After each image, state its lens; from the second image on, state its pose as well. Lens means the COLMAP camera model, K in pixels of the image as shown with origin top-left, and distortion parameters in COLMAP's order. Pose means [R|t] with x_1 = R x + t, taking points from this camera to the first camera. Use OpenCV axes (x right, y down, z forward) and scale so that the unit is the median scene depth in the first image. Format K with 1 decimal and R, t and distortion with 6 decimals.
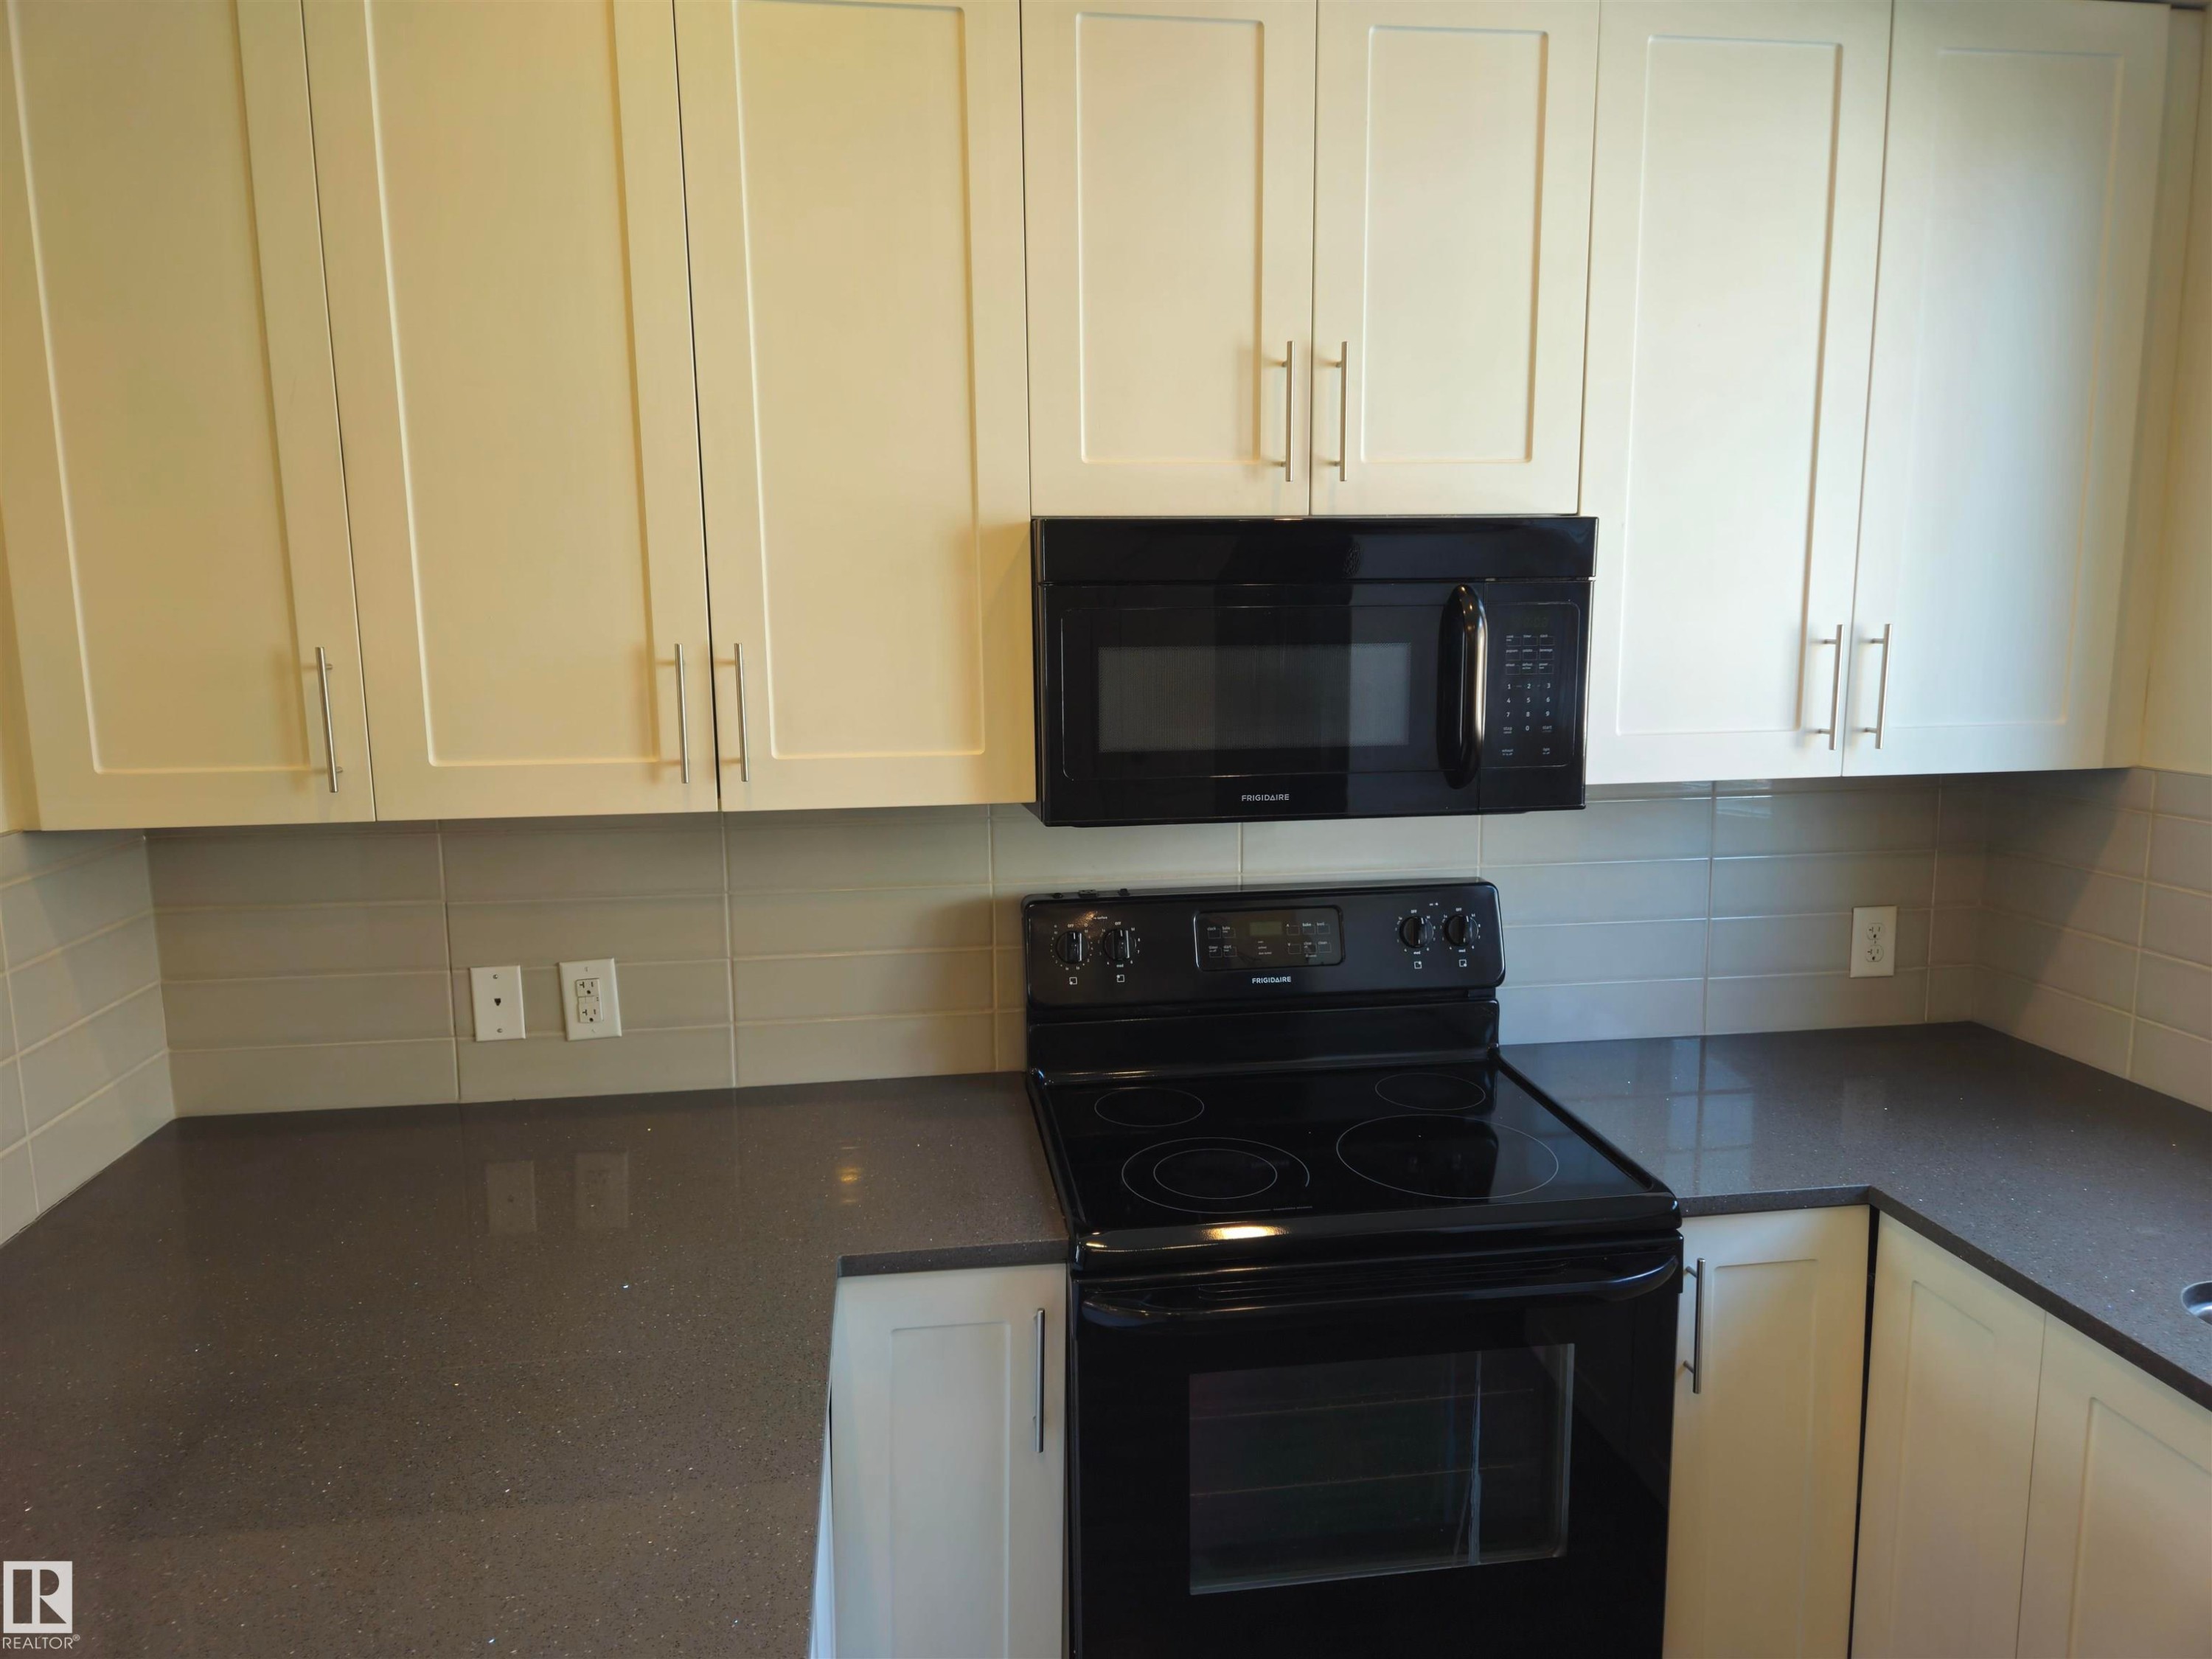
lens RADIAL K [[1493.8, 0, 1106.9], [0, 1493.8, 826.2], [0, 0, 1]] dist [0.064157, -0.053369]
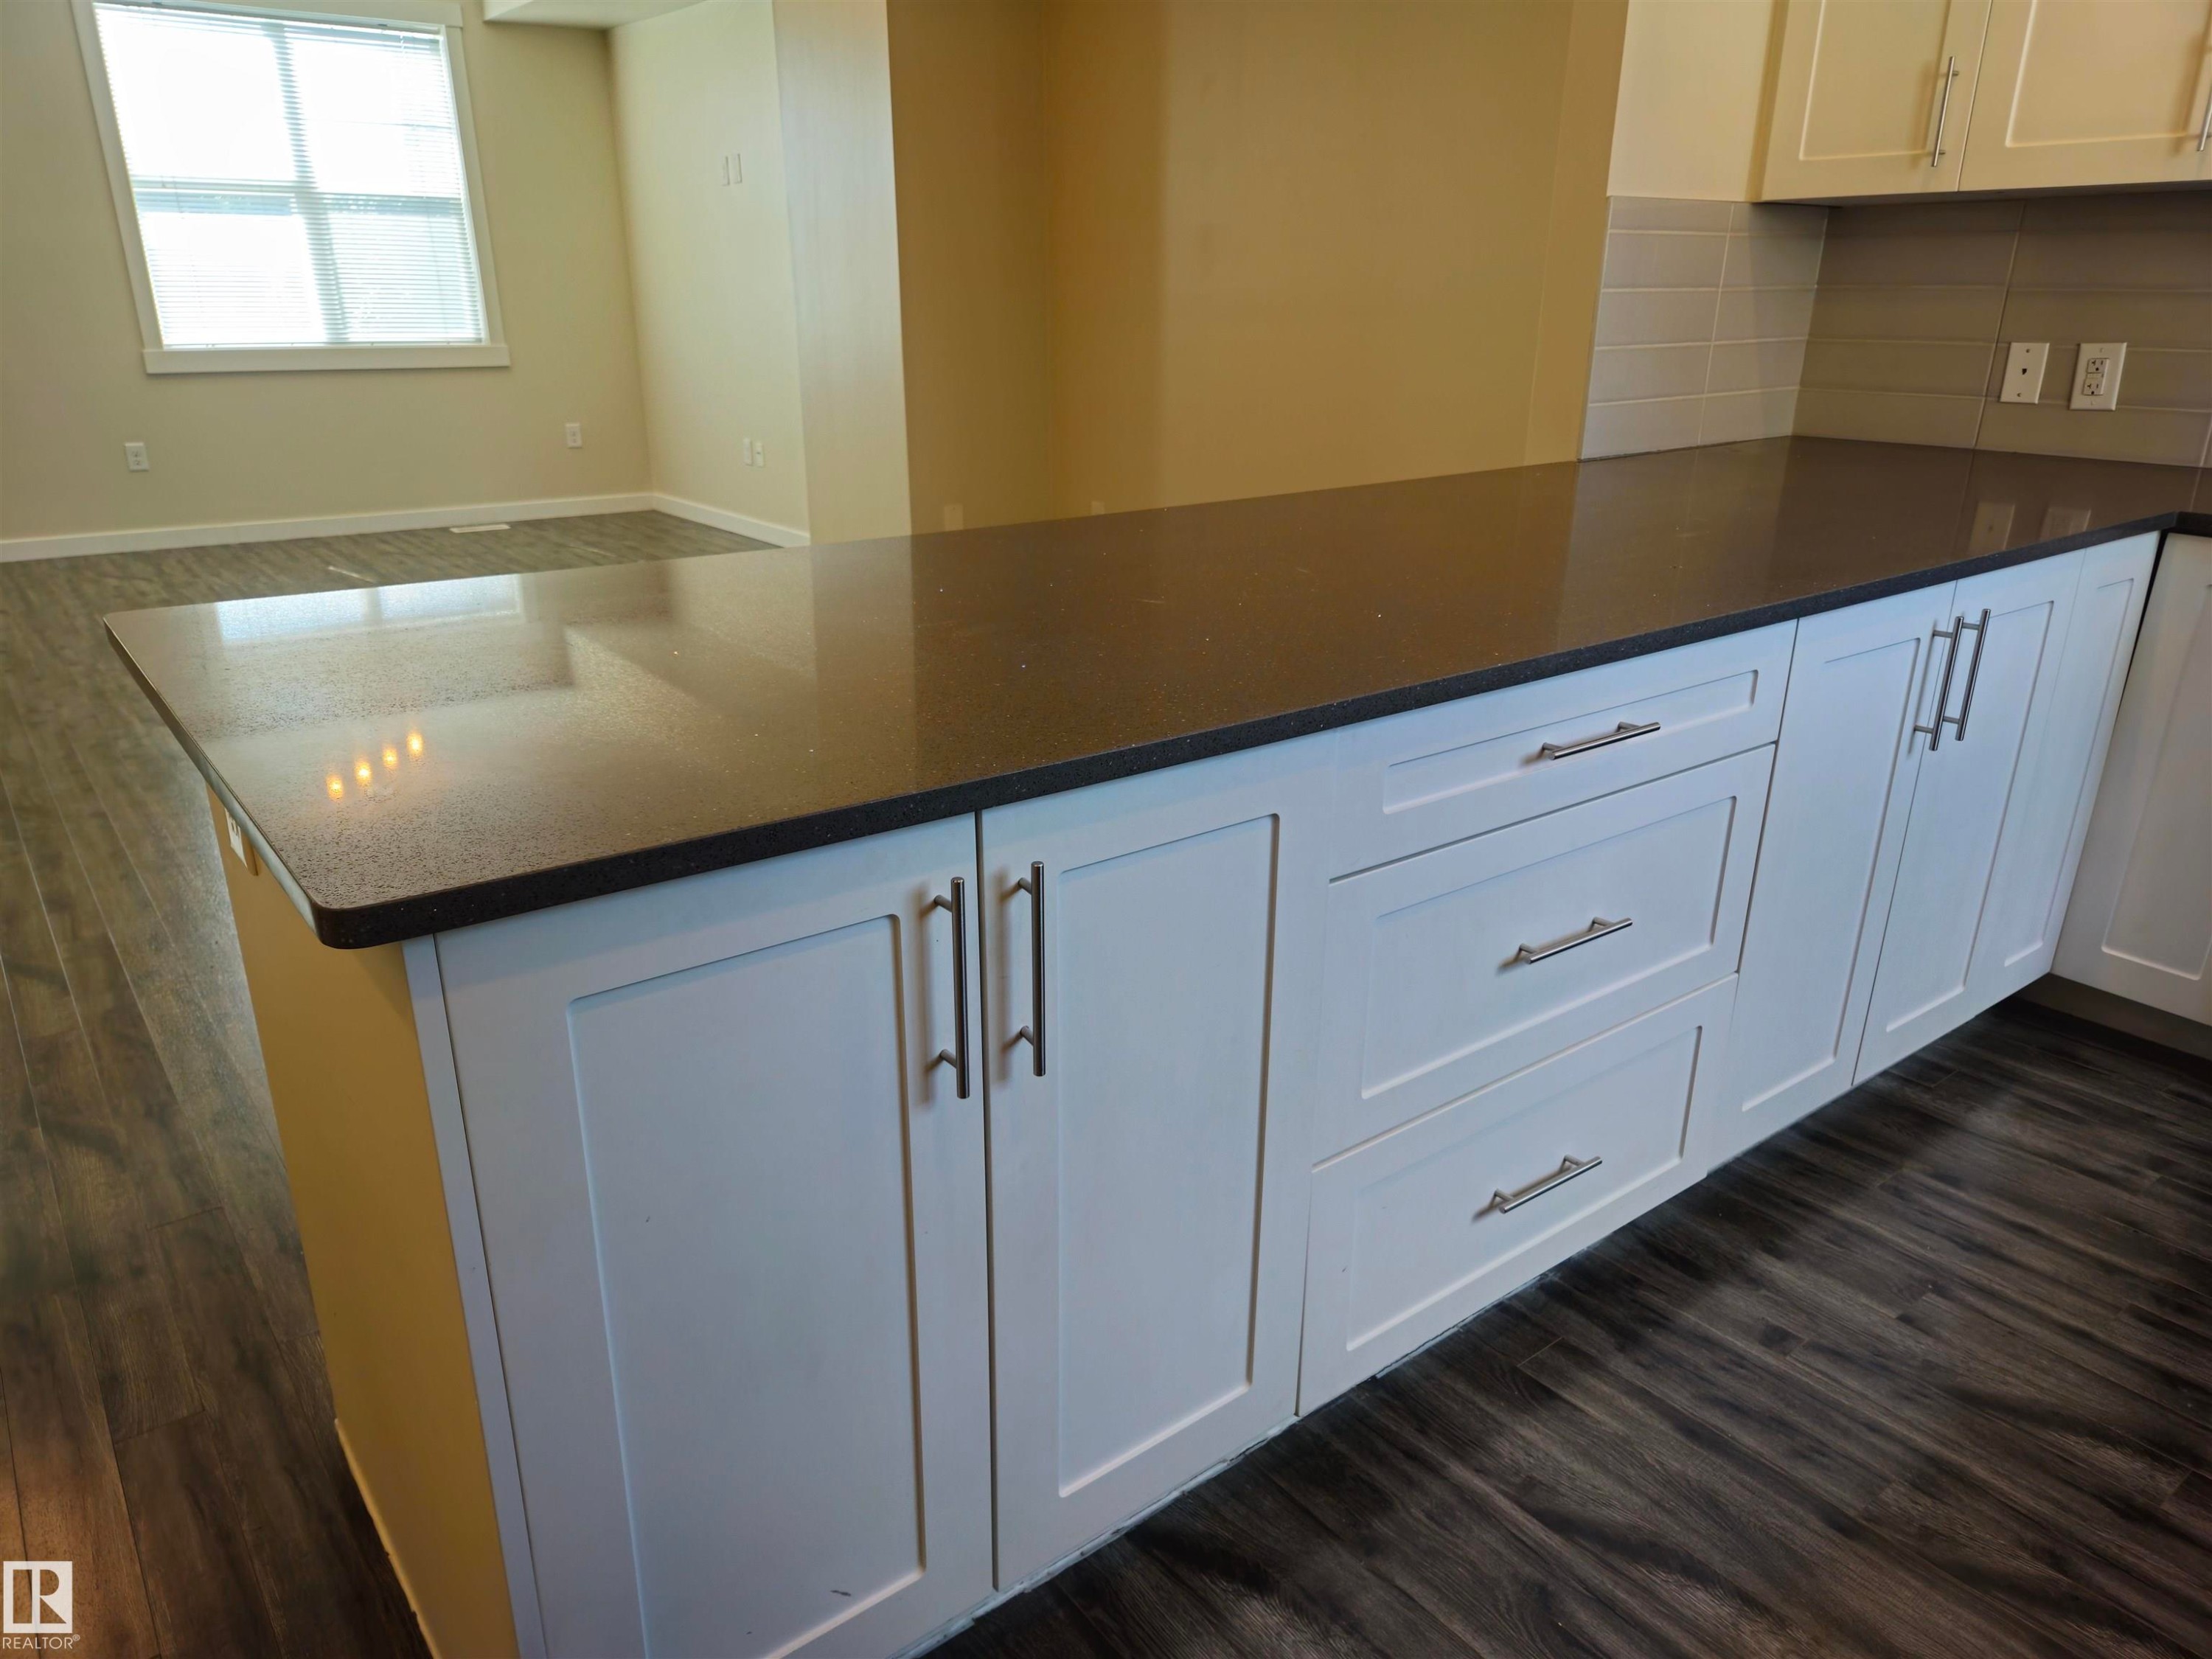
lens RADIAL K [[1493.8, 0, 1096.9], [0, 1493.8, 842.1], [0, 0, 1]] dist [0.064157, -0.053369]
pose [[0.484056, 0.314935, -0.816398, 0.442276], [-0.138250, 0.948794, 0.284038, 0.254871], [0.864047, -0.024623, 0.502809, -0.399524]]
